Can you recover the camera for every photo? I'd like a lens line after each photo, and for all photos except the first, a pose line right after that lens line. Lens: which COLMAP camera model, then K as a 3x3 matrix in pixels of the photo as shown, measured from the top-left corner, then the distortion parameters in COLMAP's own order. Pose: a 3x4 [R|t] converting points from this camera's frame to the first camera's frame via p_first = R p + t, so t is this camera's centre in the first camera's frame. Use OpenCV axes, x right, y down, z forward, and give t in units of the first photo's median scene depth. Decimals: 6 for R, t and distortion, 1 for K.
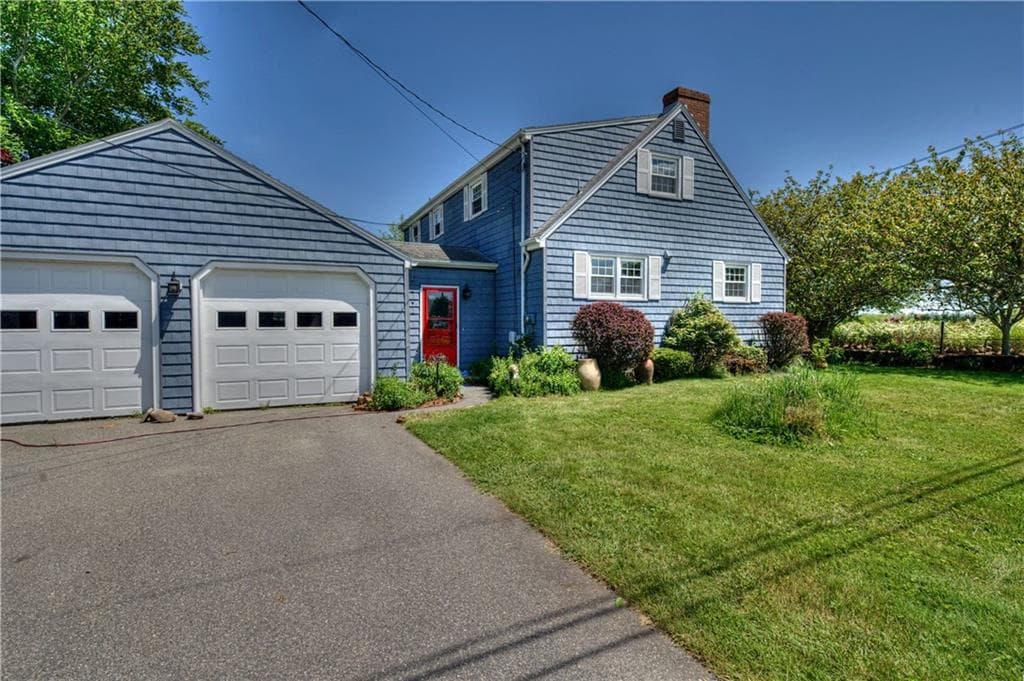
lens RADIAL K [[487.7, 0, 512.0], [0, 487.7, 340.5], [0, 0, 1]] dist [0.002190, 0.000418]
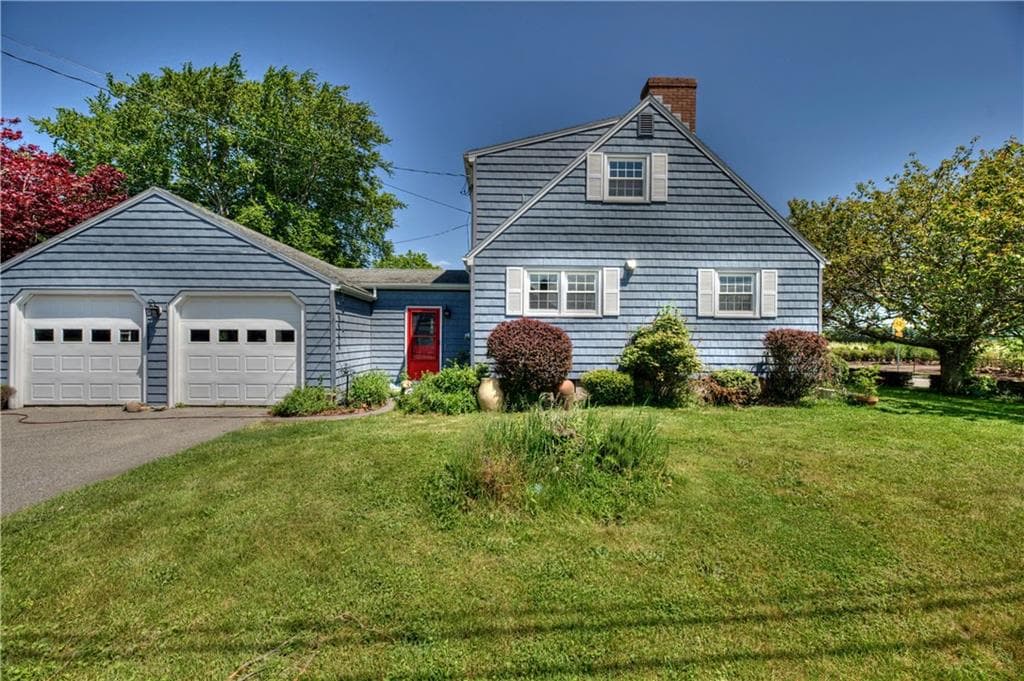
lens RADIAL K [[417.0, 0, 512.0], [0, 417.0, 345.5], [0, 0, 1]] dist [-0.000317, -0.000069]
pose [[0.918916, 0.012824, -0.394244, 0.440544], [-0.021634, 0.999606, -0.017910, -0.010860], [0.393859, 0.024987, 0.918831, 0.224275]]
